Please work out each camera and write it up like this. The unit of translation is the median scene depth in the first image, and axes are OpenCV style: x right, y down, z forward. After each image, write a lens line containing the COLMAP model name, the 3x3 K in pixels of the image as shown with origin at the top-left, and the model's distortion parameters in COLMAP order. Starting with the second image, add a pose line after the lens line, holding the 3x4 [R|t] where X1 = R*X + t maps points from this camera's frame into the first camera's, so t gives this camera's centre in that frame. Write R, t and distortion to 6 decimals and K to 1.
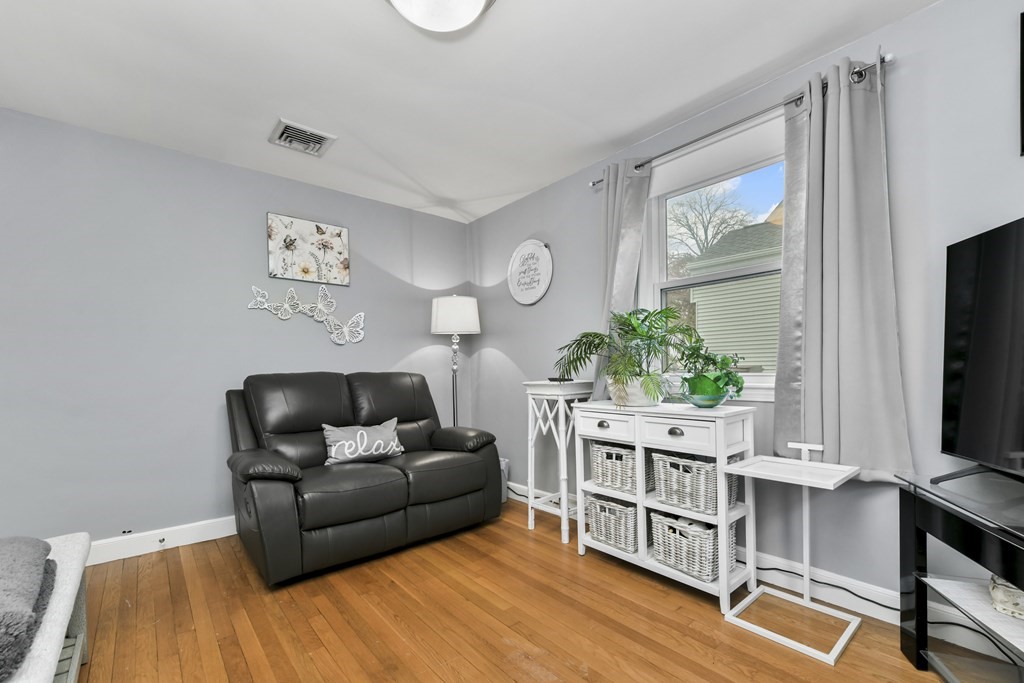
lens RADIAL K [[439.1, 0, 511.6], [0, 439.1, 377.7], [0, 0, 1]] dist [-0.000588, 0.000042]
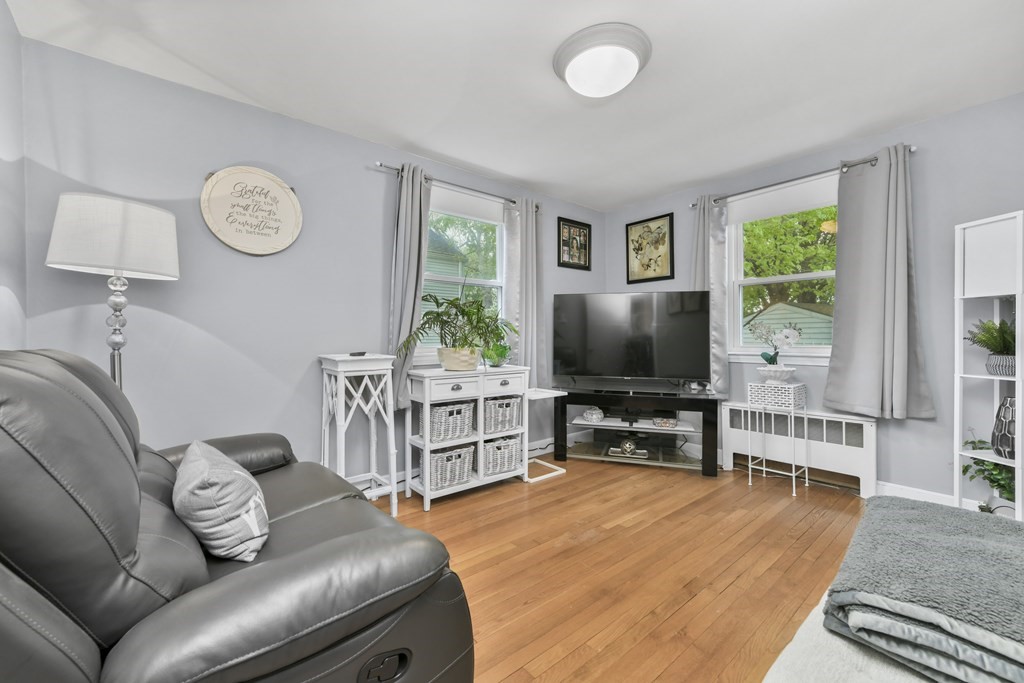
lens RADIAL K [[413.6, 0, 514.8], [0, 413.6, 339.4], [0, 0, 1]] dist [-0.000981, 0.000330]
pose [[0.004583, 0.008806, 0.999951, -0.952922], [0.018314, 0.999793, -0.008888, -0.015257], [-0.999822, 0.018354, 0.004420, 0.827667]]
